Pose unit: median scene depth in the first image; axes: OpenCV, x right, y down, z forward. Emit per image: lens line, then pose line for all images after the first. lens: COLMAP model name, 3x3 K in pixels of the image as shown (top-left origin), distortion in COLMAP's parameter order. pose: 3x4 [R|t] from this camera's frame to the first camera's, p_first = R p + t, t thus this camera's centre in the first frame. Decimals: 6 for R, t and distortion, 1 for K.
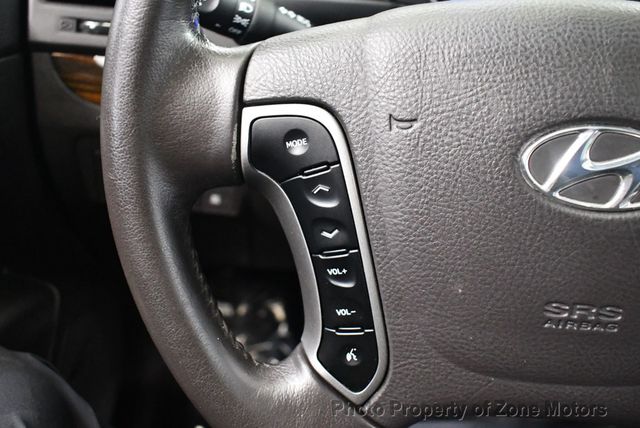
lens RADIAL K [[638.9, 0, 318.2], [0, 638.9, 201.8], [0, 0, 1]] dist [-0.094414, 0.000000]
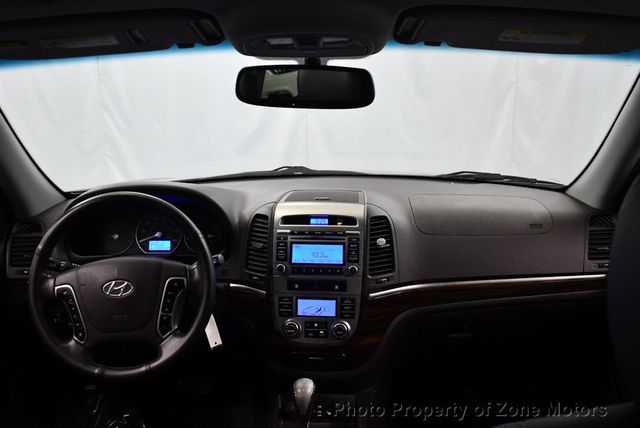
lens RADIAL K [[638.9, 0, 319.6], [0, 638.9, 215.8], [0, 0, 1]] dist [-0.094414, 0.000000]
pose [[0.987309, -0.121500, 0.102265, 1.520087], [0.145676, 0.949310, -0.278550, 1.017679], [-0.063237, 0.289912, 0.954962, -4.089950]]
